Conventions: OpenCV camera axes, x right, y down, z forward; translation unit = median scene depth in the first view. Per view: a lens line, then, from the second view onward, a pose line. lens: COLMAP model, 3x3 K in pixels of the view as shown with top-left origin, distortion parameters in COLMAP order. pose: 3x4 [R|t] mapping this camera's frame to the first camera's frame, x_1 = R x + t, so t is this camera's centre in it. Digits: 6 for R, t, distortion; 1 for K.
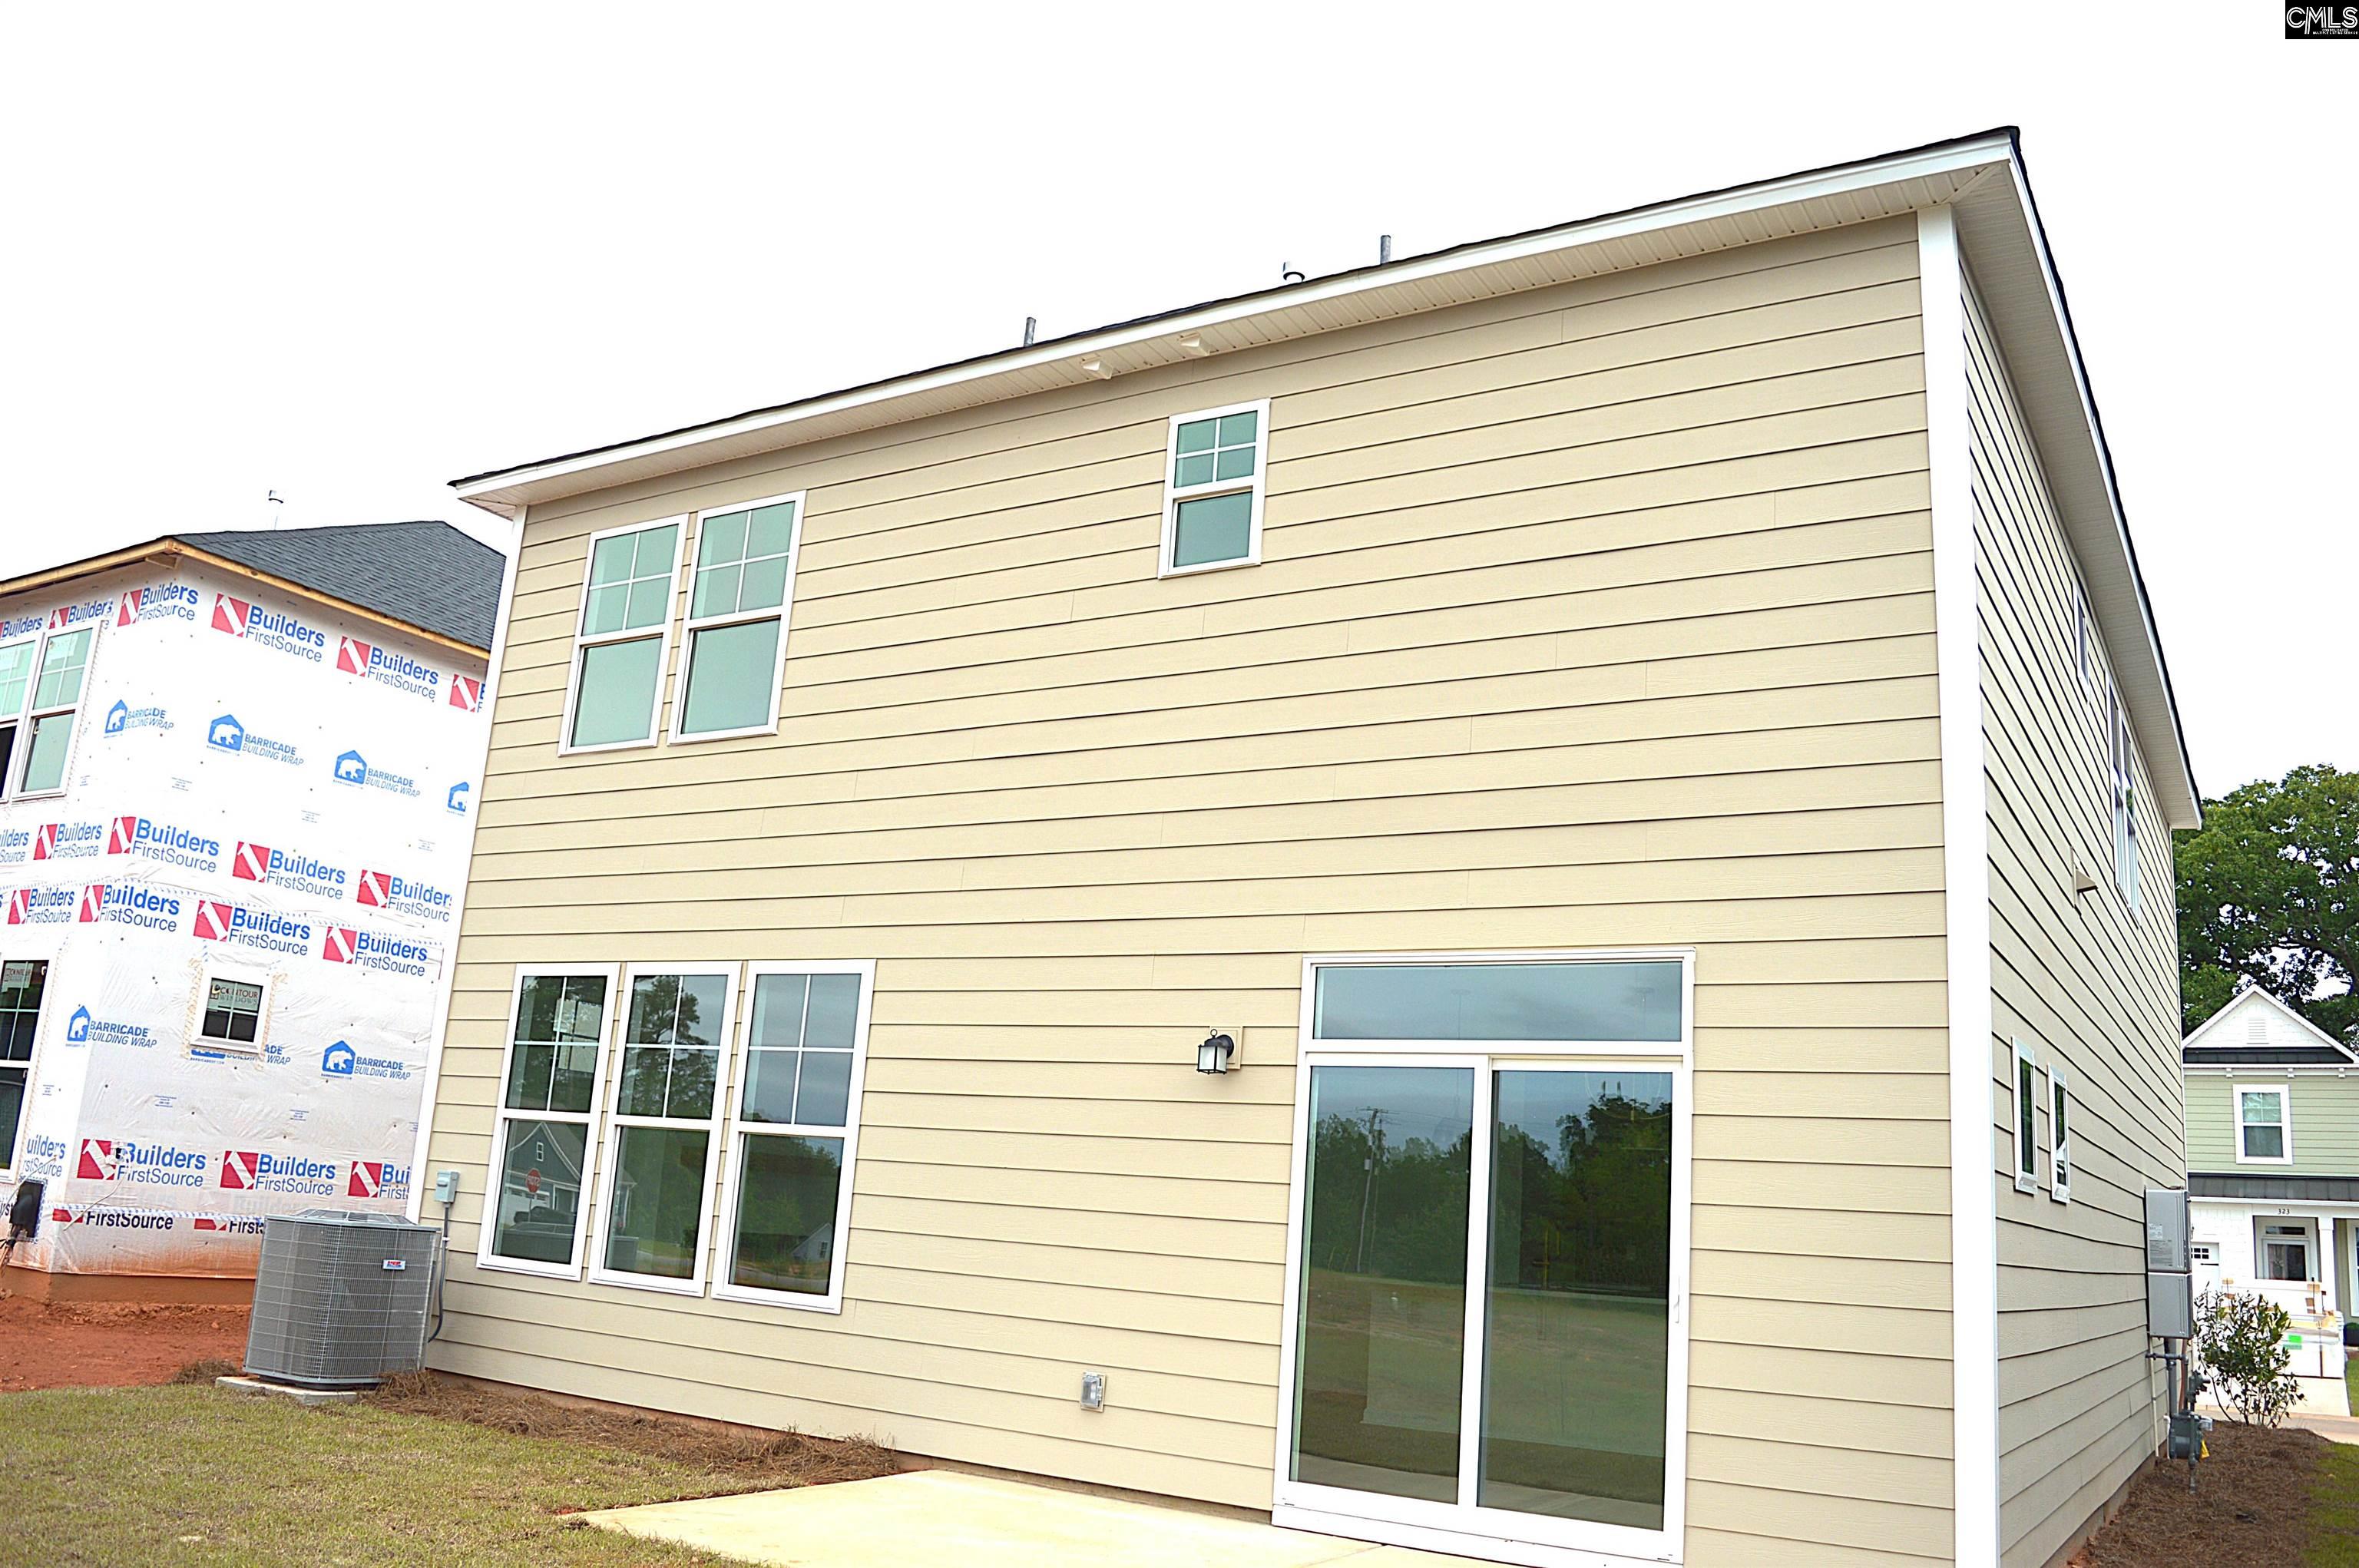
lens RADIAL K [[1903.8, 0, 1144.7], [0, 1903.8, 744.0], [0, 0, 1]] dist [-0.092597, 0.000442]
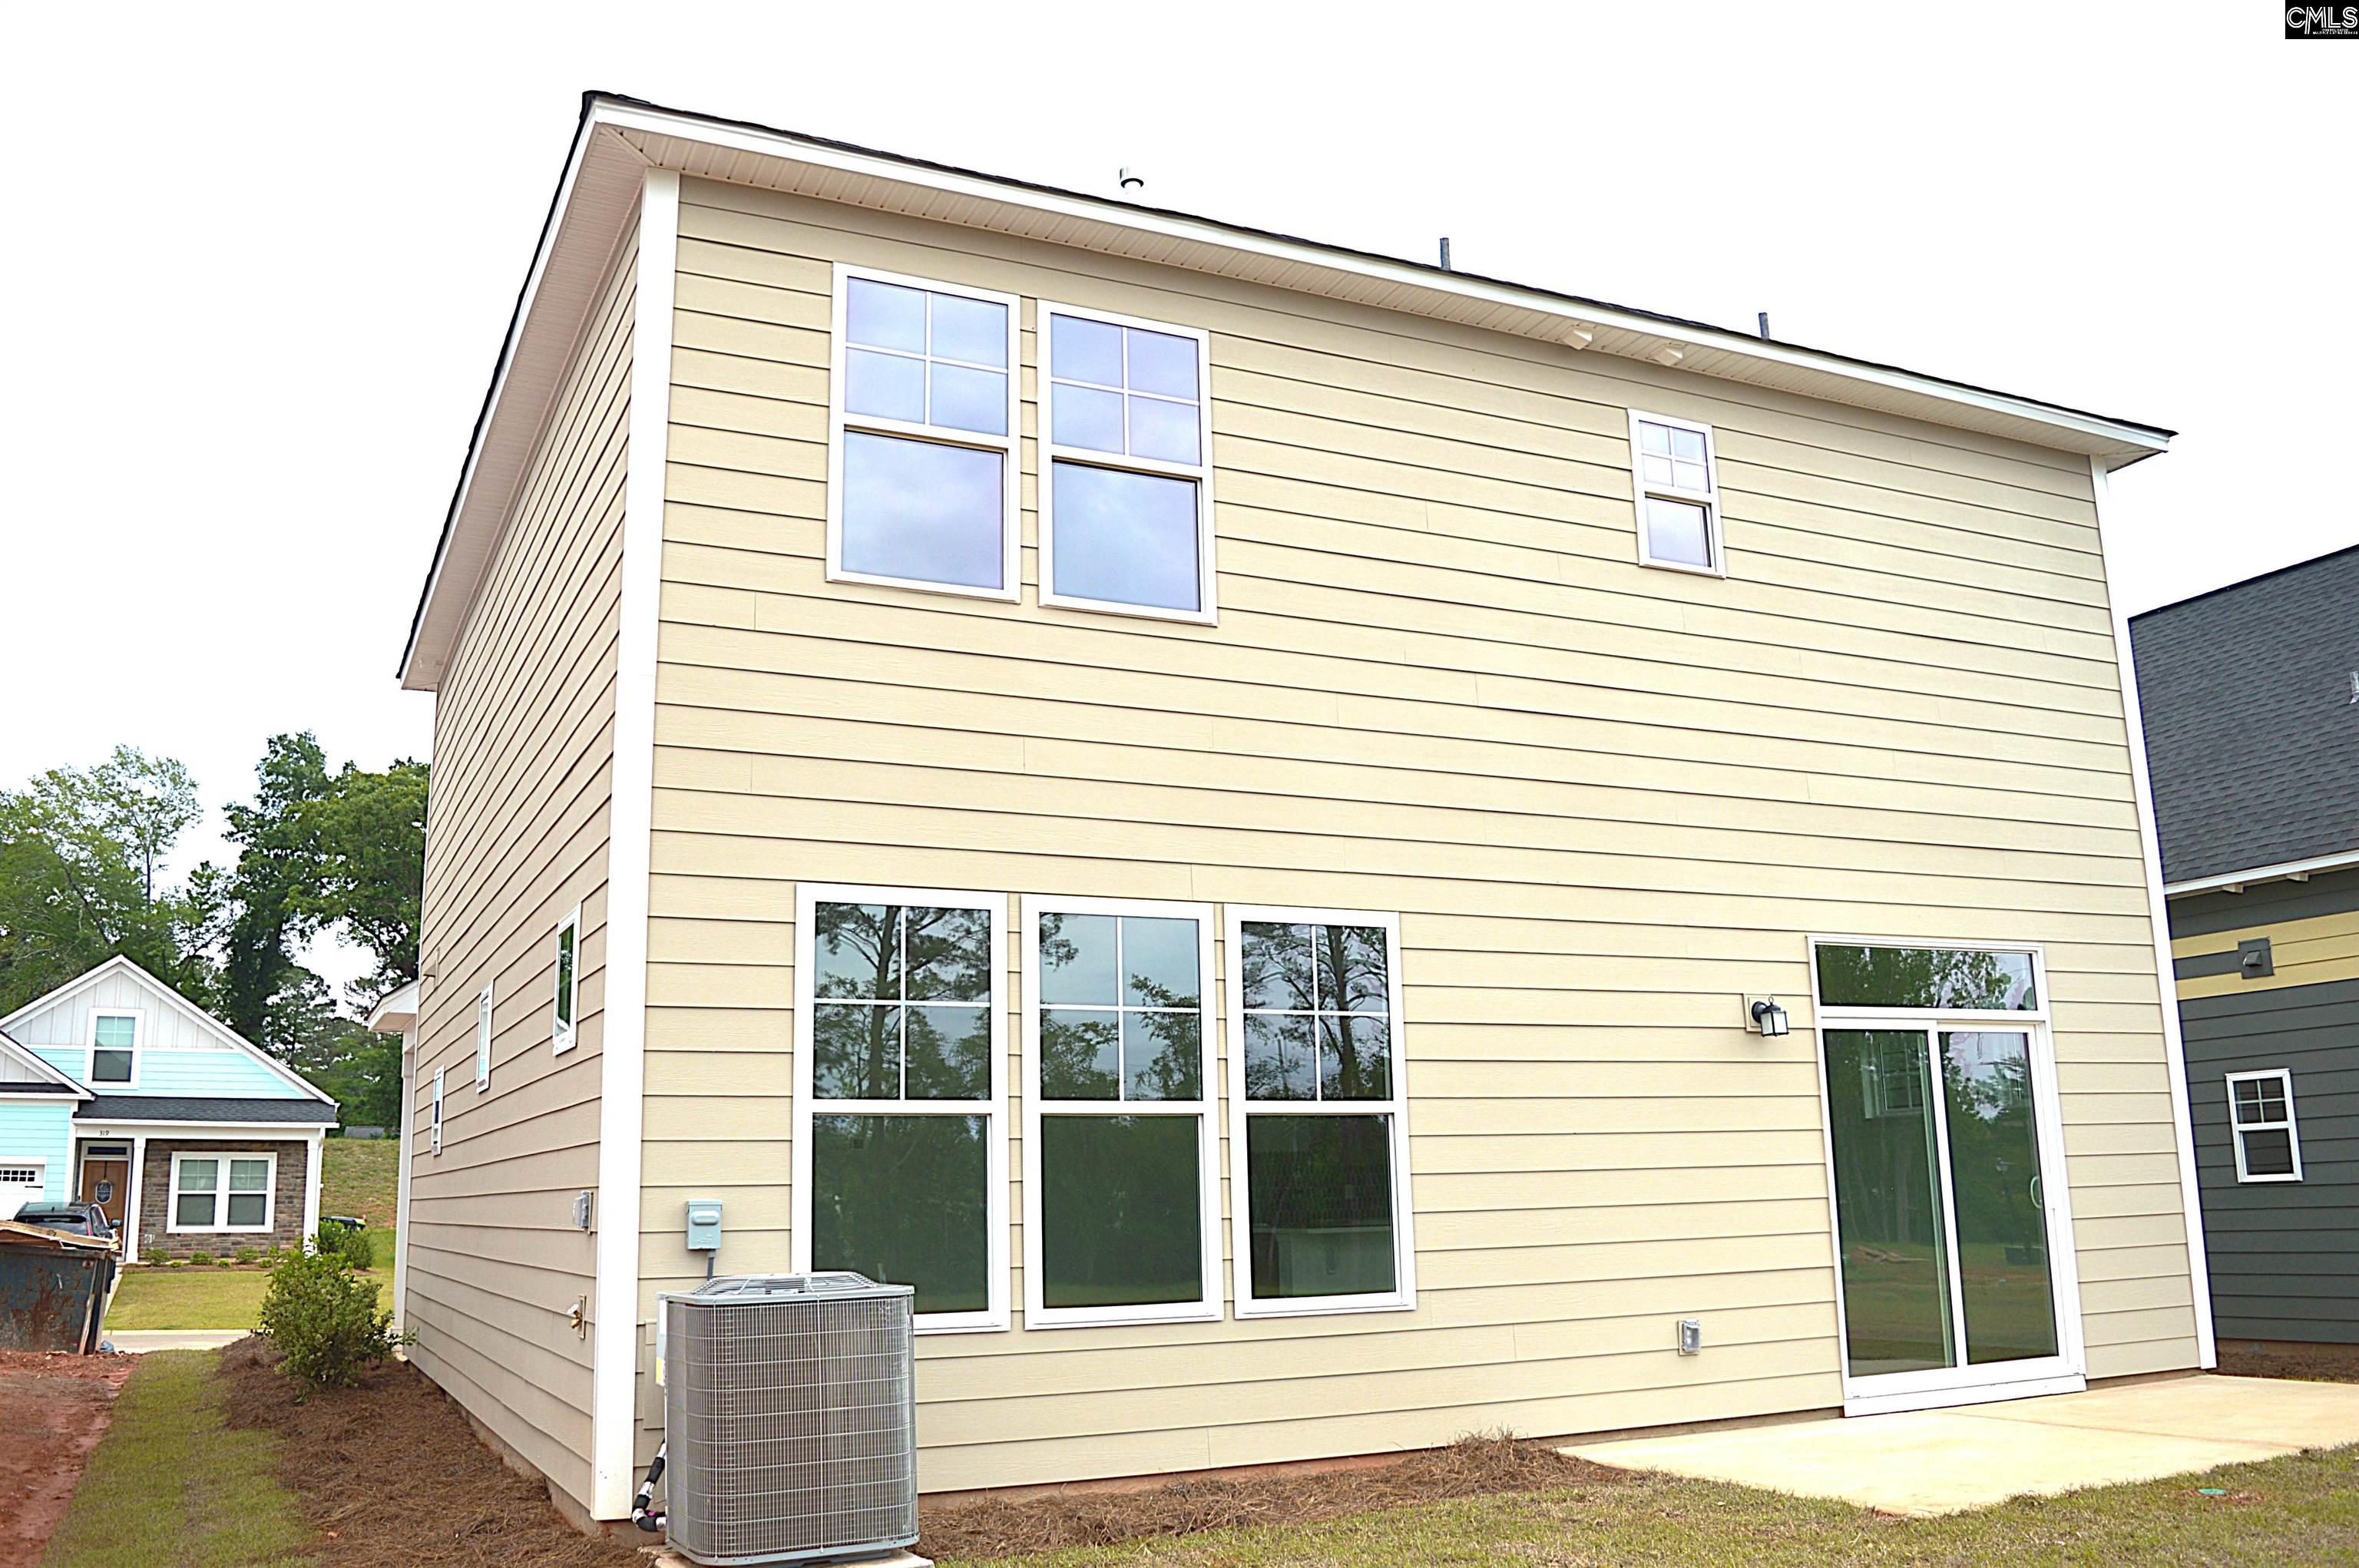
lens RADIAL K [[1909.7, 0, 1131.5], [0, 1909.7, 777.9], [0, 0, 1]] dist [-0.086273, 0.021238]
pose [[0.544908, 0.097475, 0.832811, -0.946572], [-0.150702, 0.988432, -0.017085, 0.083610], [-0.824842, -0.116197, 0.553294, 0.603964]]
